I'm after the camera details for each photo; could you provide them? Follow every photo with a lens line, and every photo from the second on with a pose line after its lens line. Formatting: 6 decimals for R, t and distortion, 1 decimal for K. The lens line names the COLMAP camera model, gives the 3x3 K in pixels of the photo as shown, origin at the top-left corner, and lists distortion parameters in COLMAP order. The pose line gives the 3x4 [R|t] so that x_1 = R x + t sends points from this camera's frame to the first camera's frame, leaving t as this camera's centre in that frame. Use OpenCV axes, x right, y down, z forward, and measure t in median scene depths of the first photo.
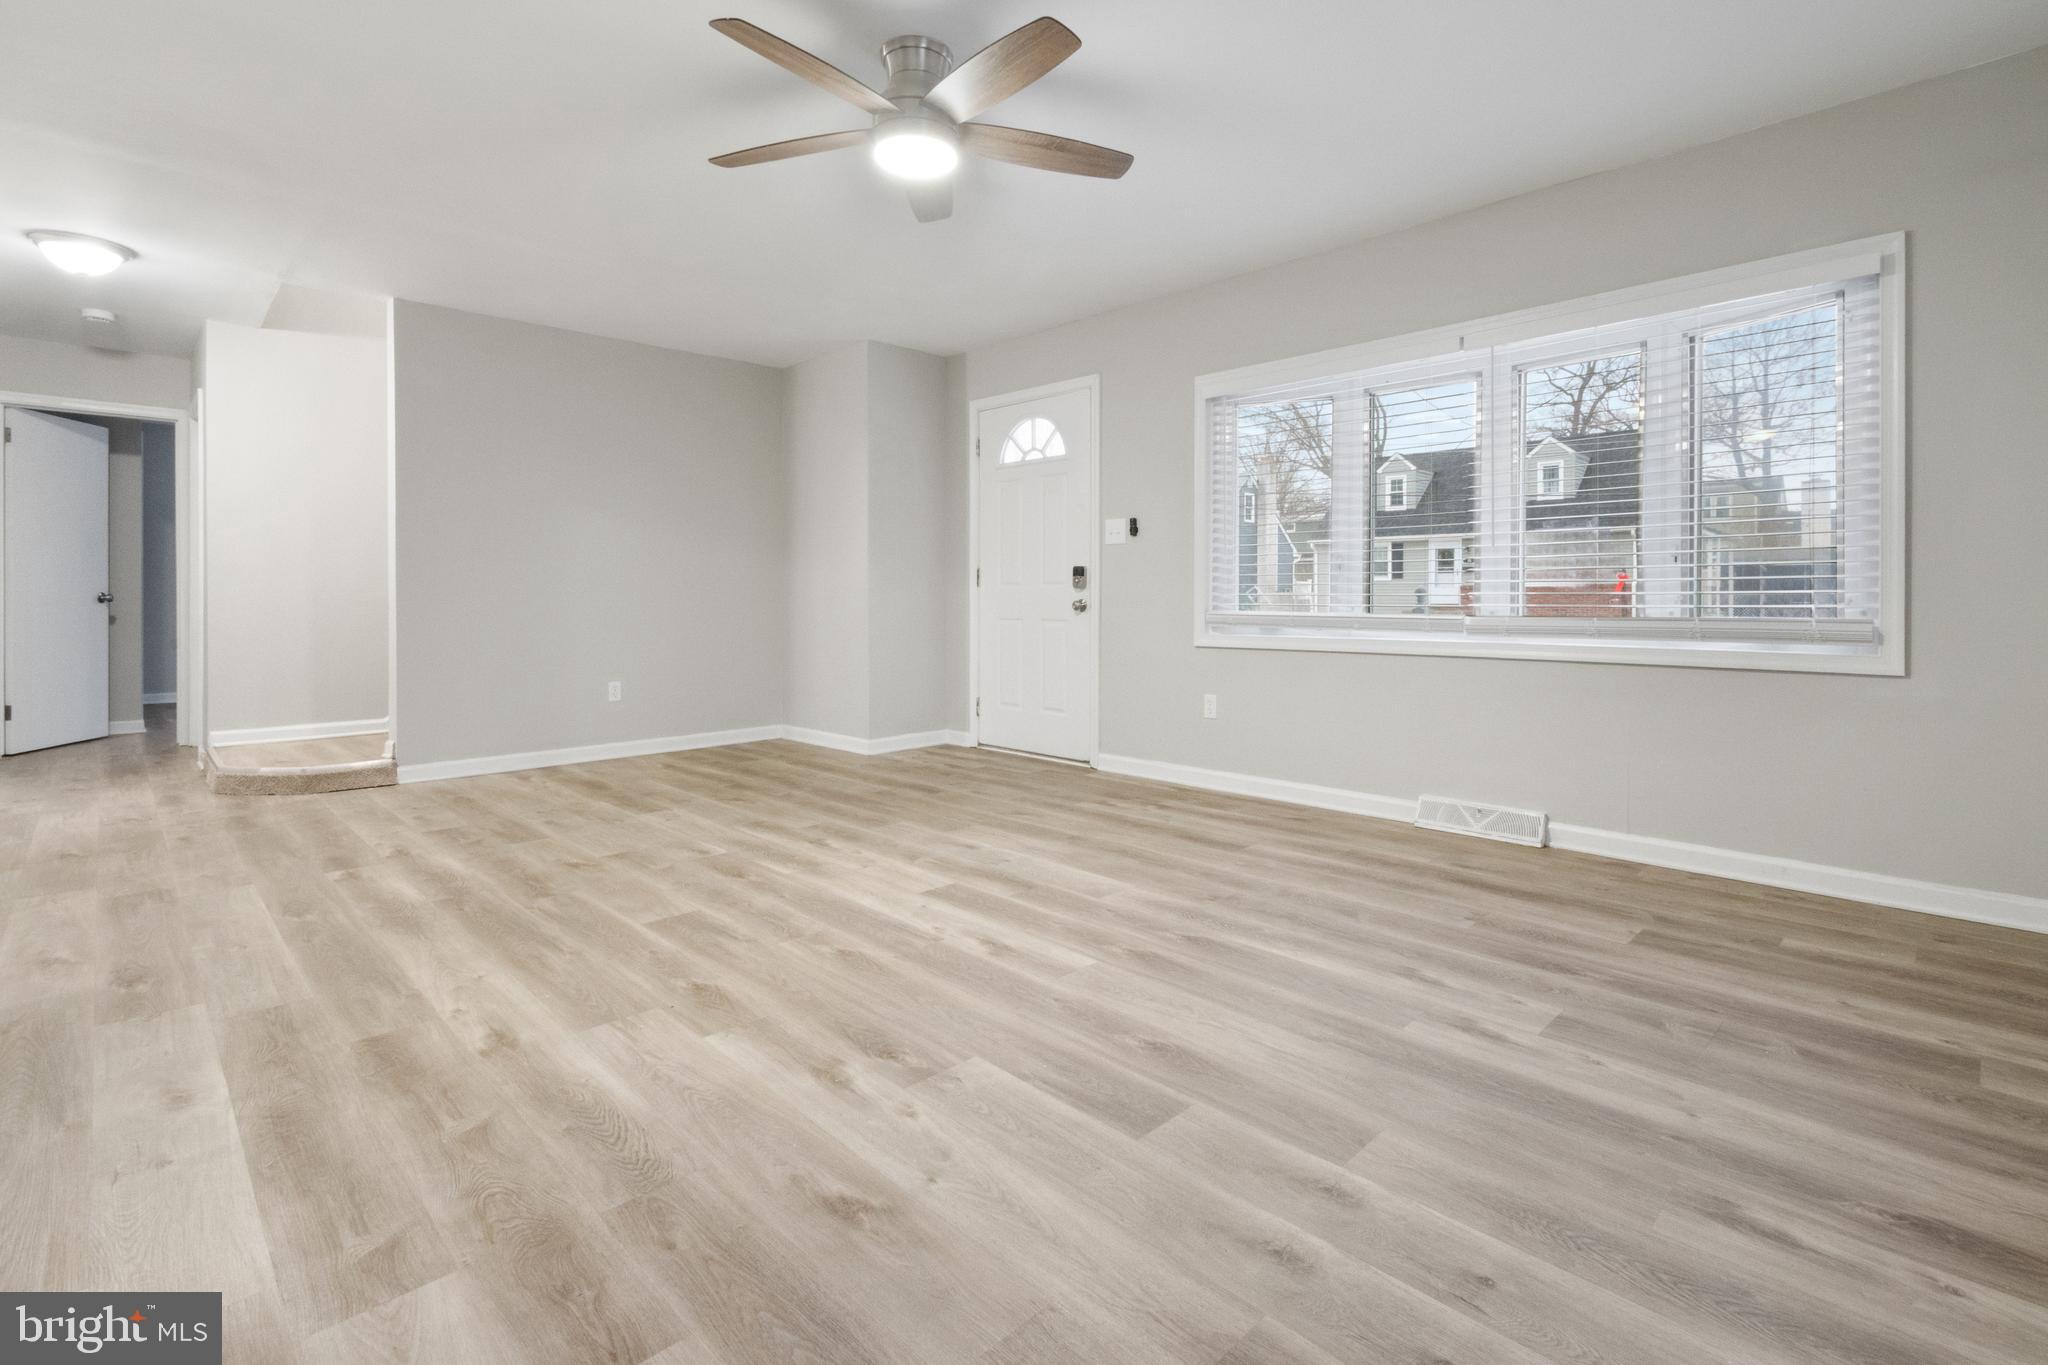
lens RADIAL K [[927.3, 0, 1022.2], [0, 927.3, 599.3], [0, 0, 1]] dist [0.000728, -0.000540]
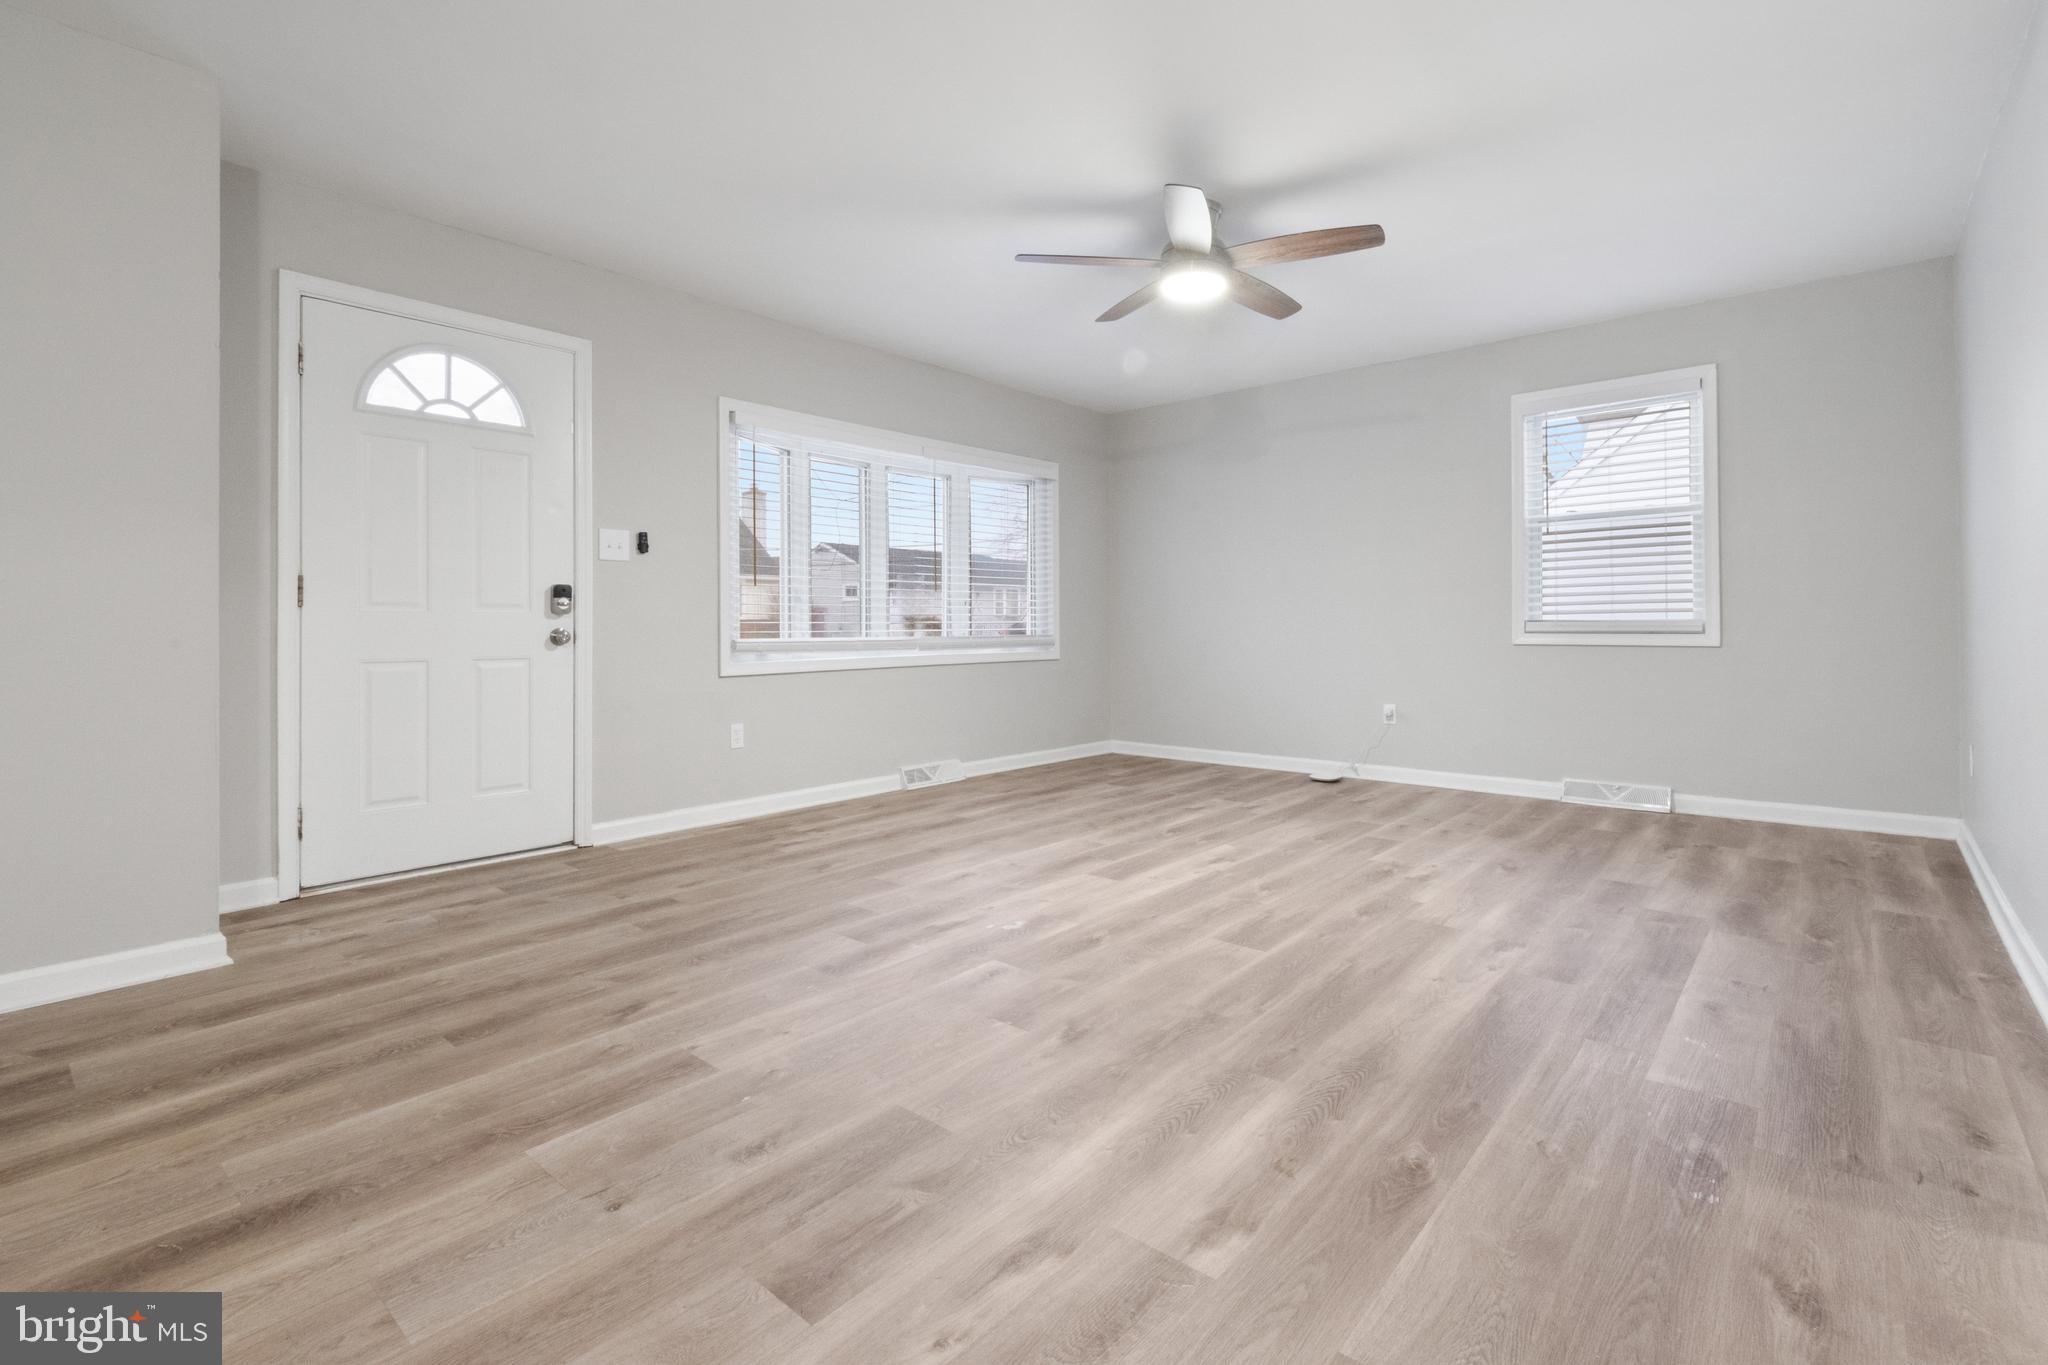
lens RADIAL K [[923.6, 0, 1021.5], [0, 923.6, 617.9], [0, 0, 1]] dist [0.001605, 0.000315]
pose [[-0.064717, 0.009226, 0.997861, -0.797709], [0.006216, 0.999942, -0.008842, 0.000319], [-0.997884, 0.005630, -0.064771, 0.761687]]
